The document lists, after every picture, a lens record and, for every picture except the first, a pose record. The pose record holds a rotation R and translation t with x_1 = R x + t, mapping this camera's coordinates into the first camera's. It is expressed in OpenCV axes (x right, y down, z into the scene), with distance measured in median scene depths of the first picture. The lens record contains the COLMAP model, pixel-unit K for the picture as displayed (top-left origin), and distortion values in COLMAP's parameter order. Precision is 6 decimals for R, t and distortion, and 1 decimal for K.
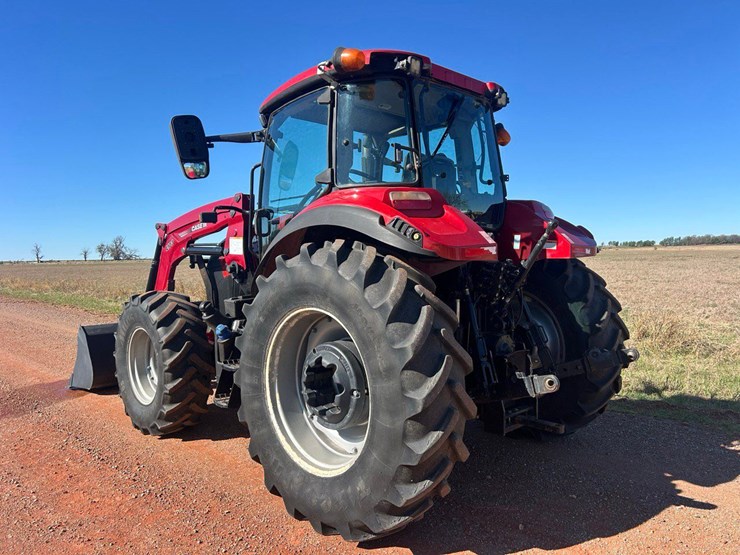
lens RADIAL K [[566.7, 0, 367.8], [0, 566.7, 281.1], [0, 0, 1]] dist [0.100363, -0.117964]
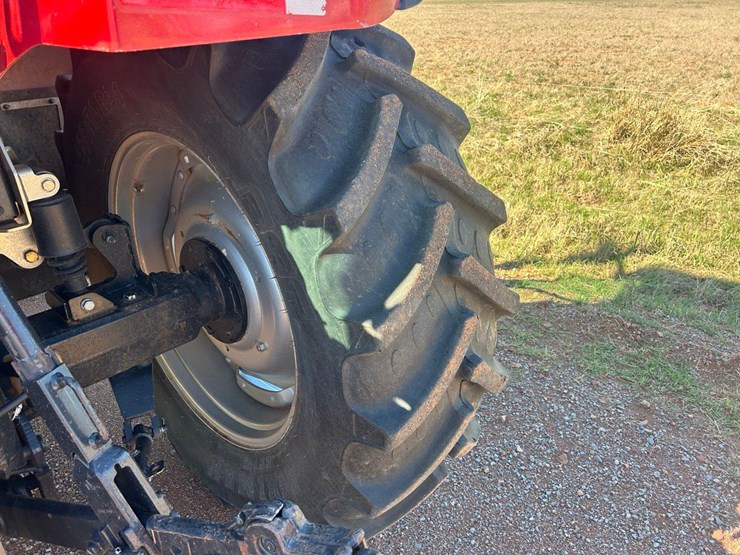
lens RADIAL K [[566.7, 0, 367.8], [0, 566.7, 281.1], [0, 0, 1]] dist [0.100363, -0.117964]
pose [[0.999660, -0.005248, 0.025557, 0.178846], [-0.005401, 0.916712, 0.399513, -0.019380], [-0.025525, -0.399515, 0.916371, 0.353981]]
